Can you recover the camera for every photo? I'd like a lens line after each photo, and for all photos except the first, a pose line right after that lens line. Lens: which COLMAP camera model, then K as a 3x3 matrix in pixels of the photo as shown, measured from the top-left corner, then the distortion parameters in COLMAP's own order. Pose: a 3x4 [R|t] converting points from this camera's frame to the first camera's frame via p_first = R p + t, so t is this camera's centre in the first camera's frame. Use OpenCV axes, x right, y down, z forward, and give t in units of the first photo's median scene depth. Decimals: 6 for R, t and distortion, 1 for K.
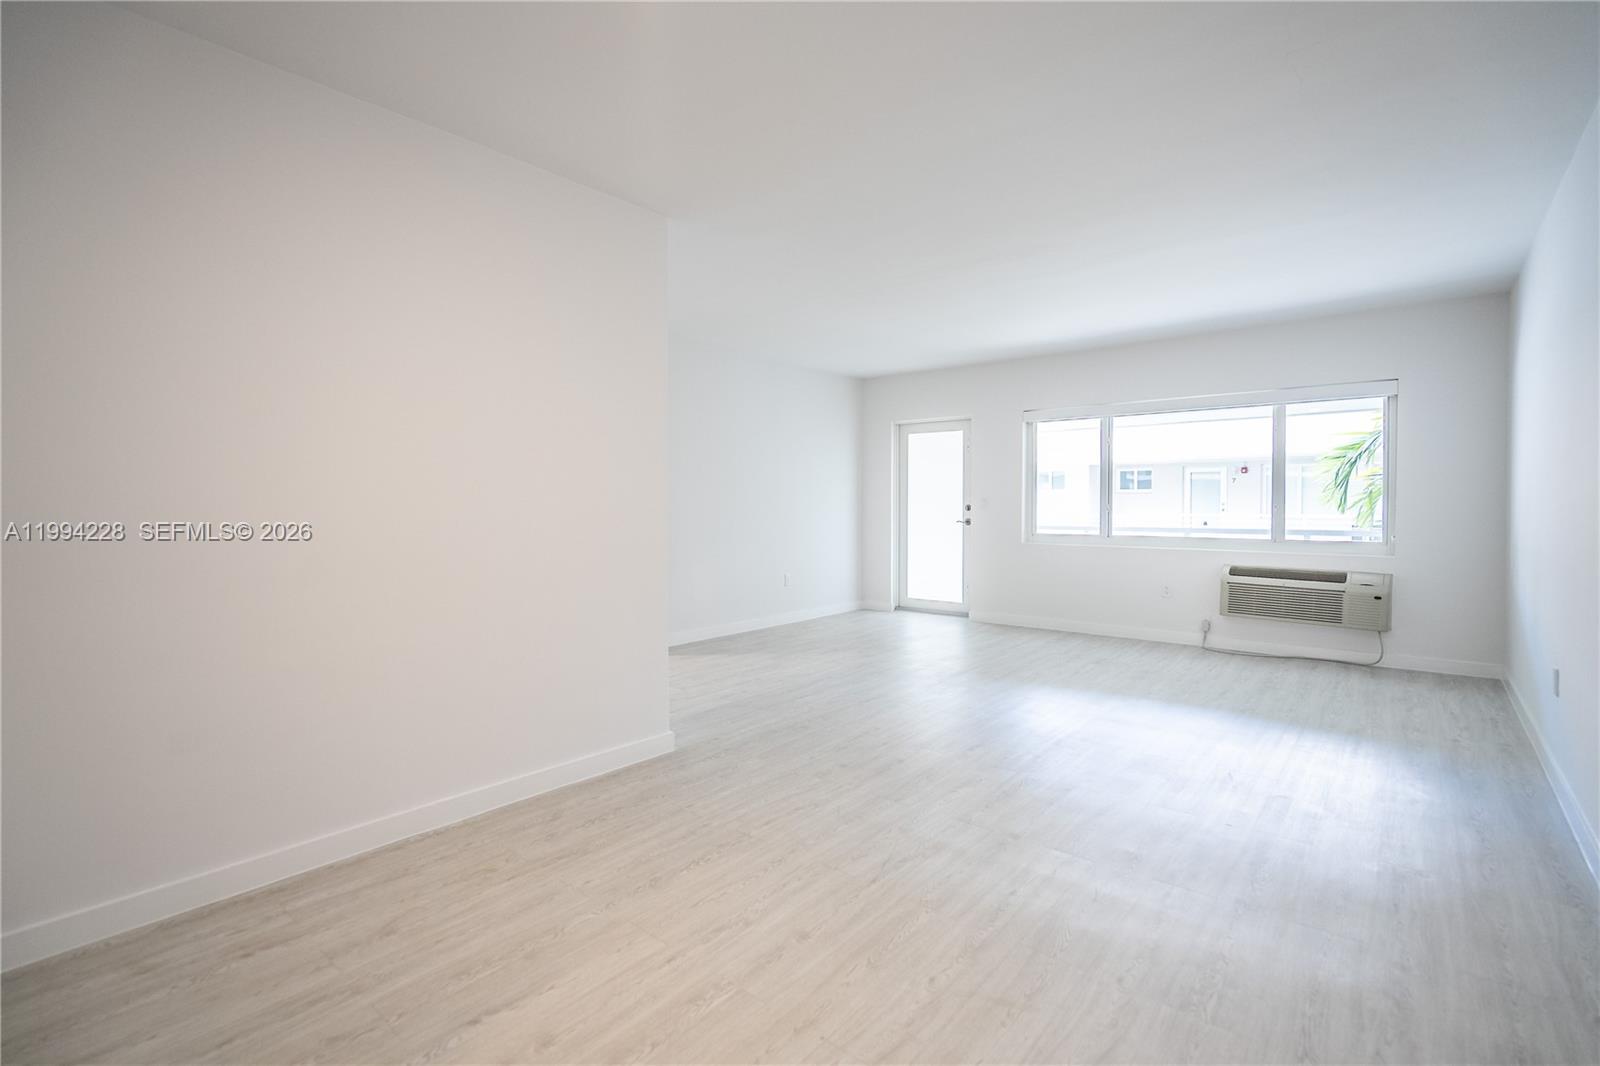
lens RADIAL K [[731.3, 0, 784.5], [0, 731.3, 533.6], [0, 0, 1]] dist [0.001484, 0.000122]
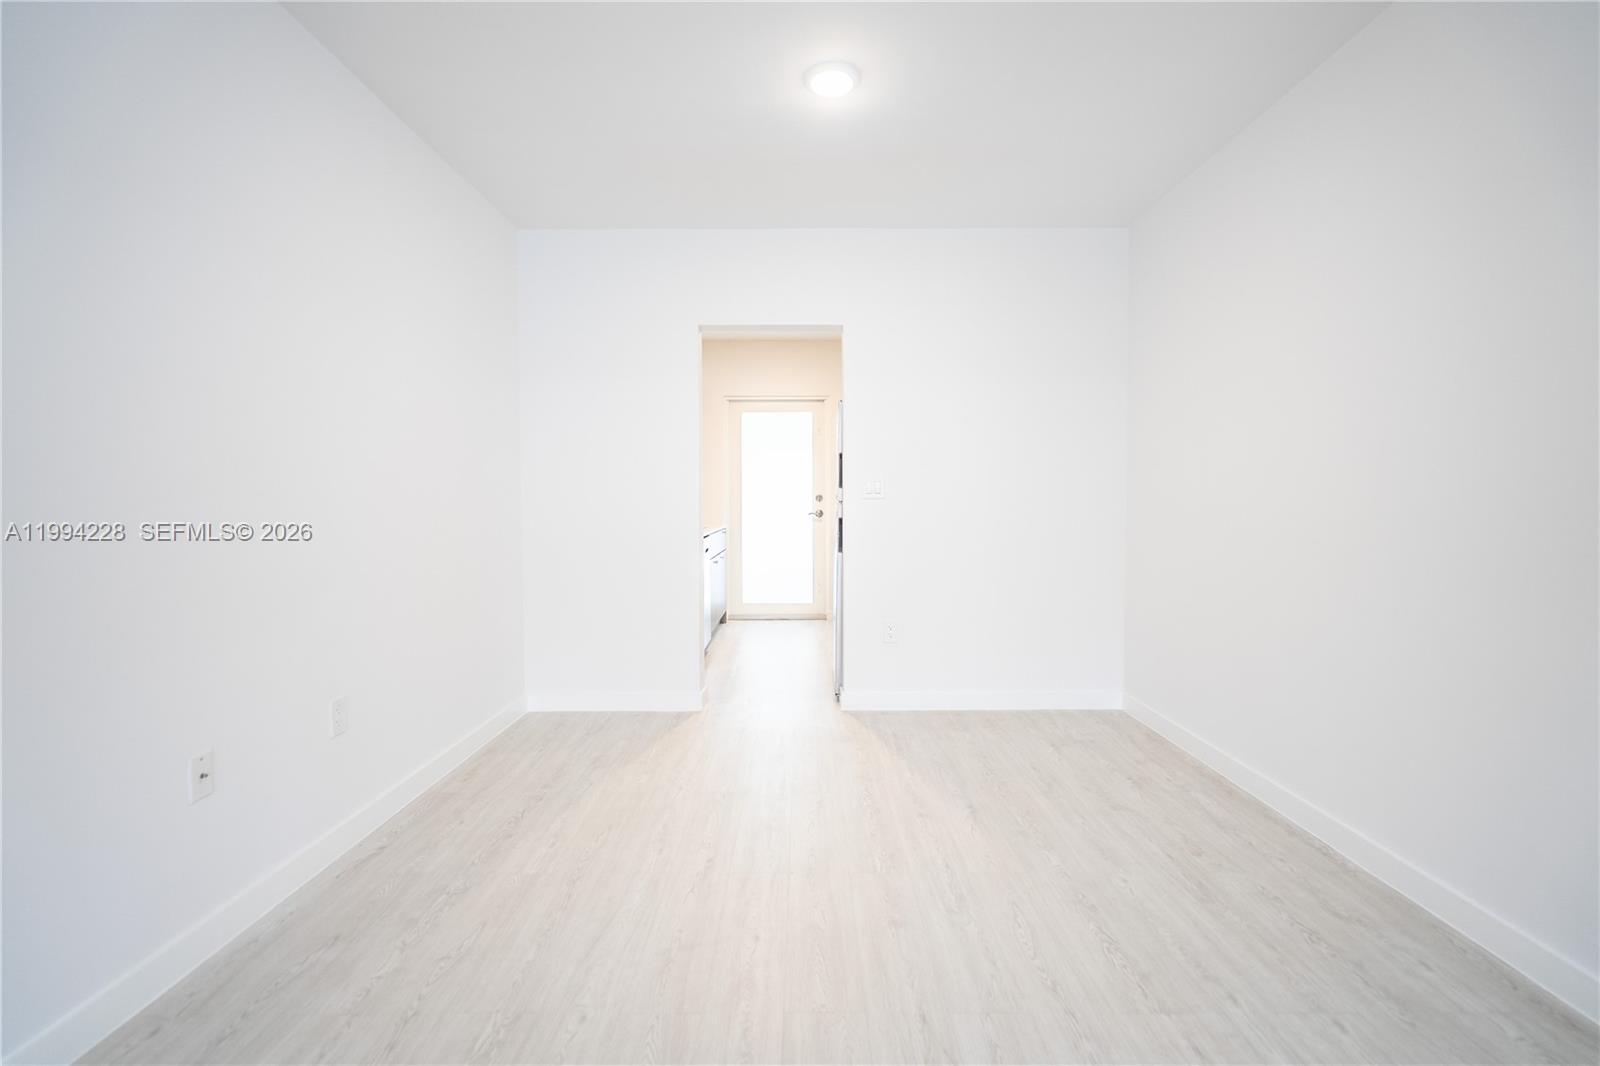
lens RADIAL K [[745.4, 0, 800.9], [0, 745.4, 504.5], [0, 0, 1]] dist [0.001030, 0.000282]
pose [[-0.757646, 0.007577, -0.652622, 0.268322], [-0.022548, 0.999032, 0.037775, -0.011287], [0.652276, 0.043336, -0.756741, 0.582525]]
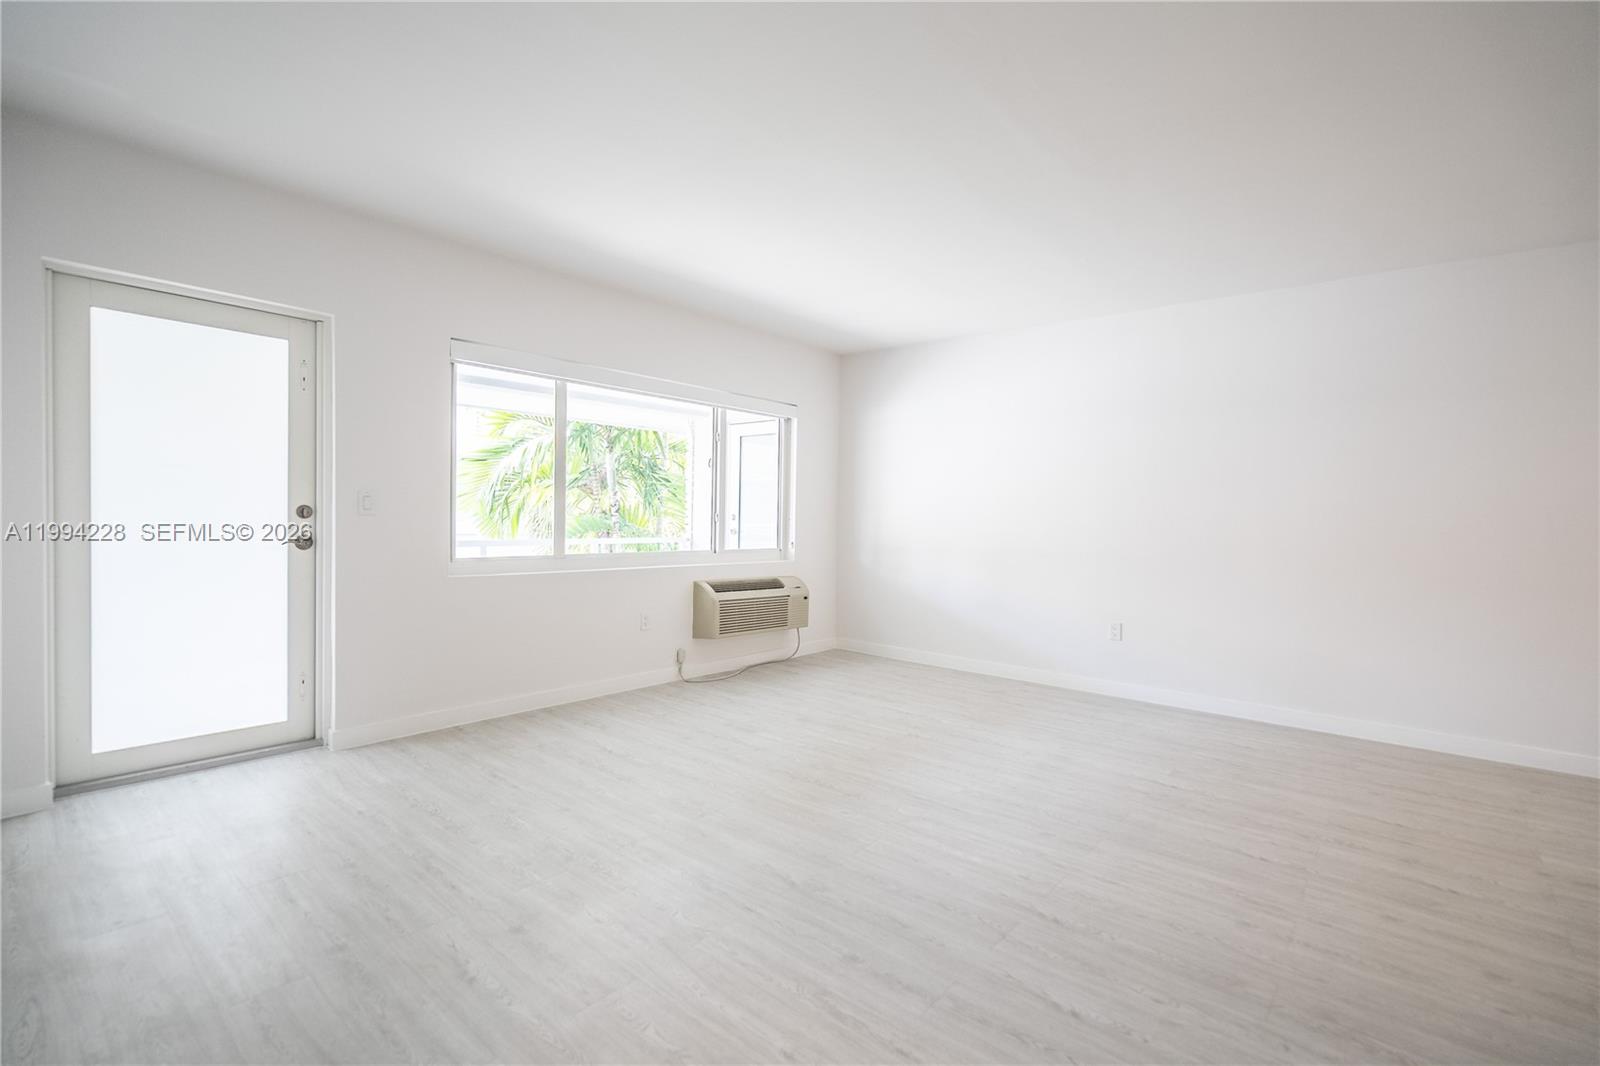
lens RADIAL K [[735.0, 0, 810.1], [0, 735.0, 527.1], [0, 0, 1]] dist [-0.000733, 0.000348]
pose [[-0.013026, -0.013462, 0.999825, -0.287635], [0.021922, 0.999665, 0.013745, -0.032617], [-0.999675, 0.022097, -0.012727, 0.907671]]
